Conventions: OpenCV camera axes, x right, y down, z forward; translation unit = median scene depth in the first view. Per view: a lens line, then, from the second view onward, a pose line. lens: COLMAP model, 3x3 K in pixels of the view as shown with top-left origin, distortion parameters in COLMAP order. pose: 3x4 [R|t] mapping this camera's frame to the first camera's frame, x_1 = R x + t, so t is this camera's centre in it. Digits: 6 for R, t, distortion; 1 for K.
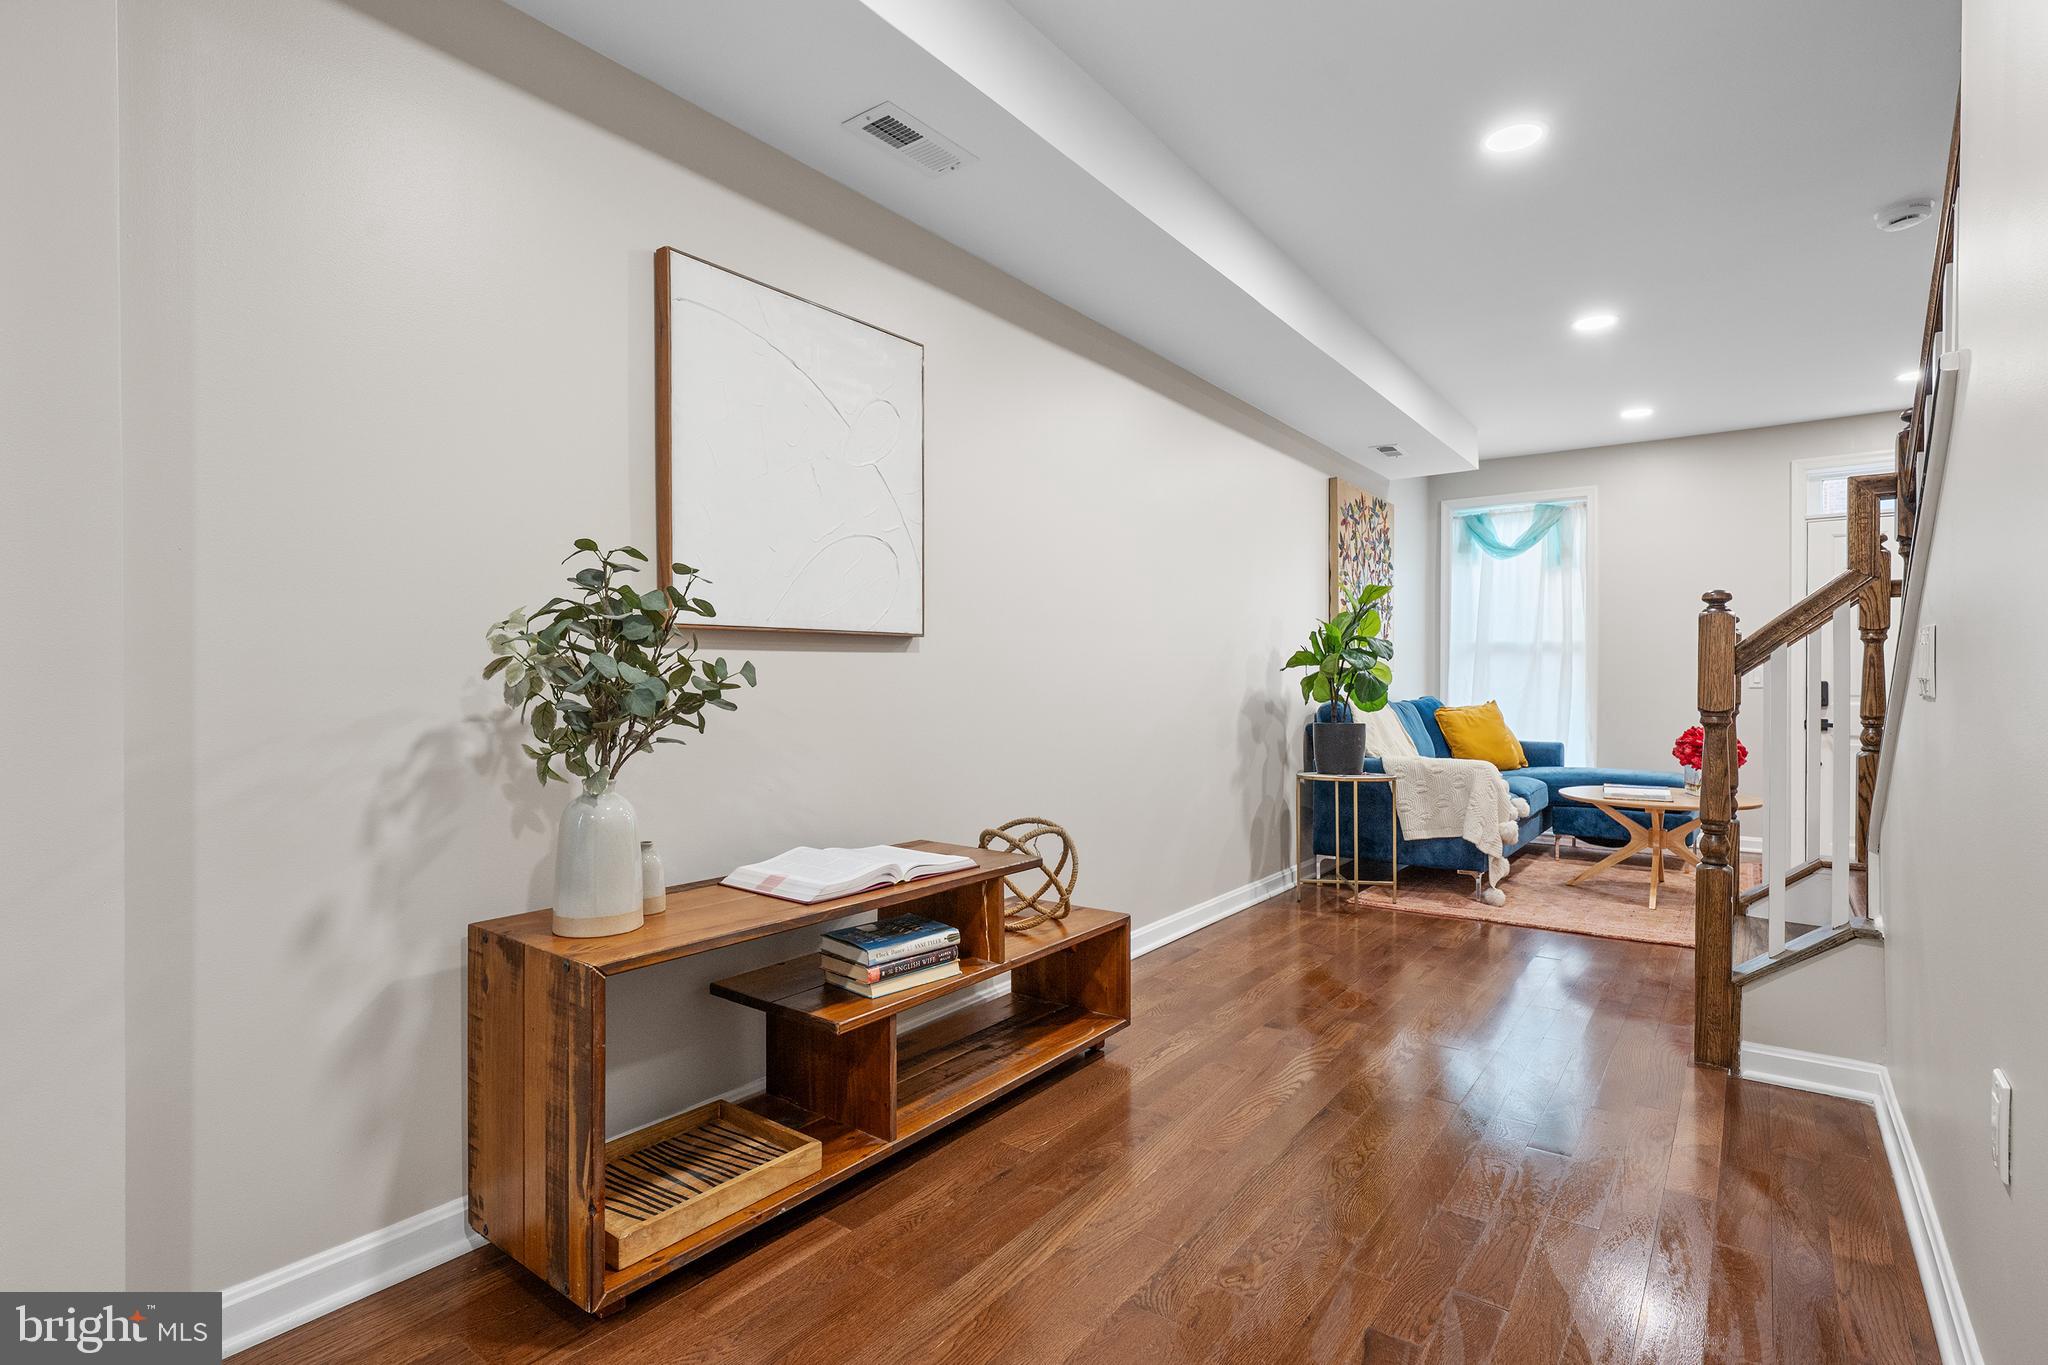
lens RADIAL K [[990.9, 0, 1025.1], [0, 990.9, 683.1], [0, 0, 1]] dist [-0.003002, -0.000423]
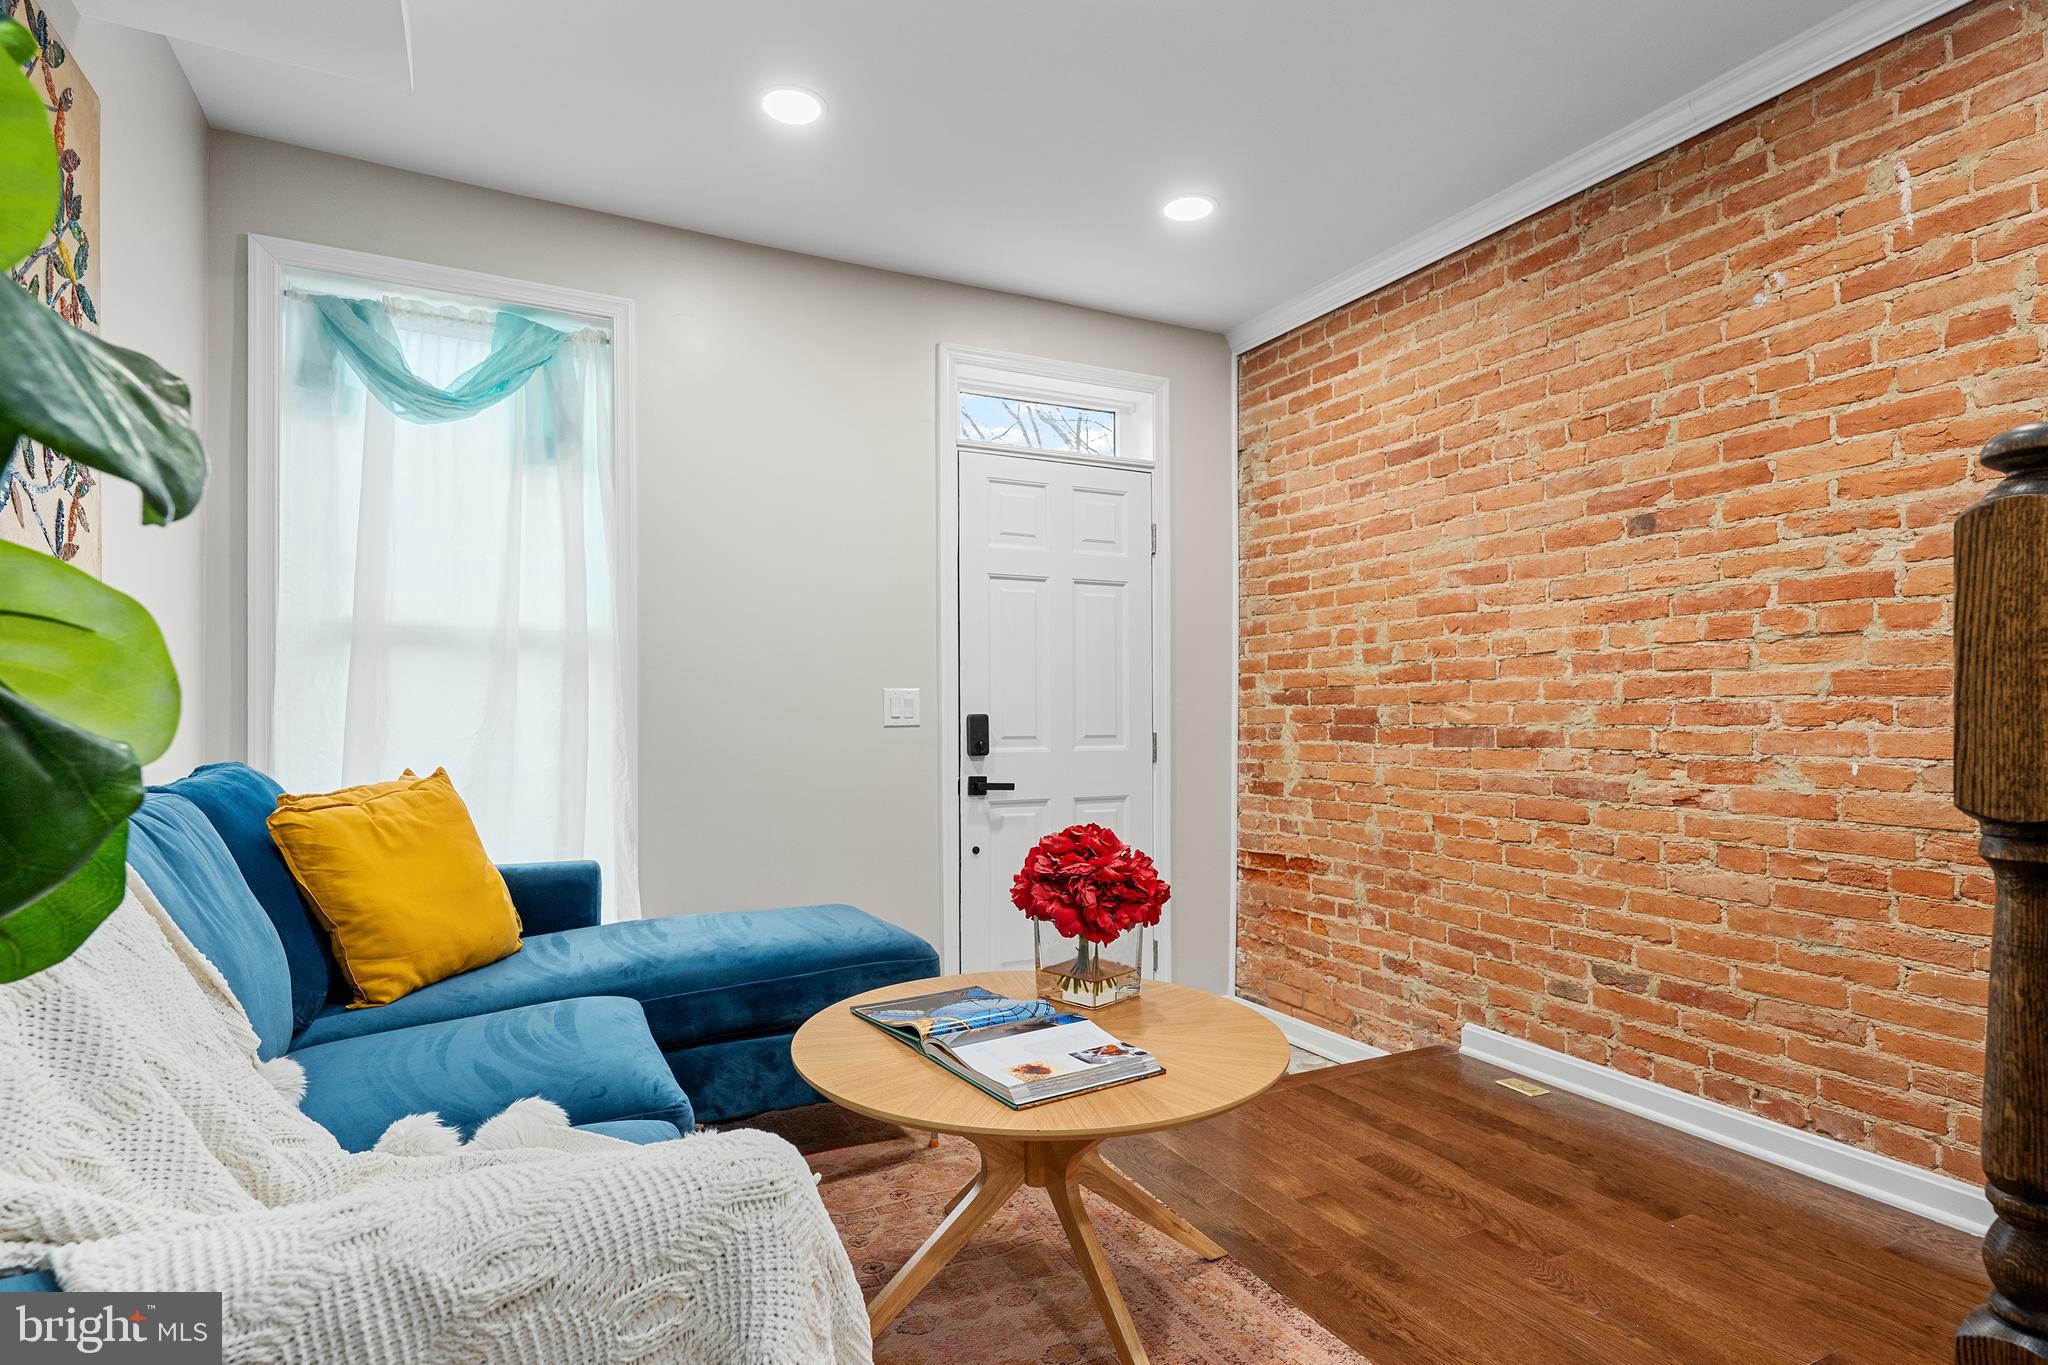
lens RADIAL K [[1042.7, 0, 1018.9], [0, 1042.7, 701.9], [0, 0, 1]] dist [-0.000939, 0.001338]
pose [[0.449435, 0.010011, 0.893257, 0.236680], [0.010369, 0.999811, -0.016422, 0.001339], [-0.893253, 0.016643, 0.449246, 0.665965]]
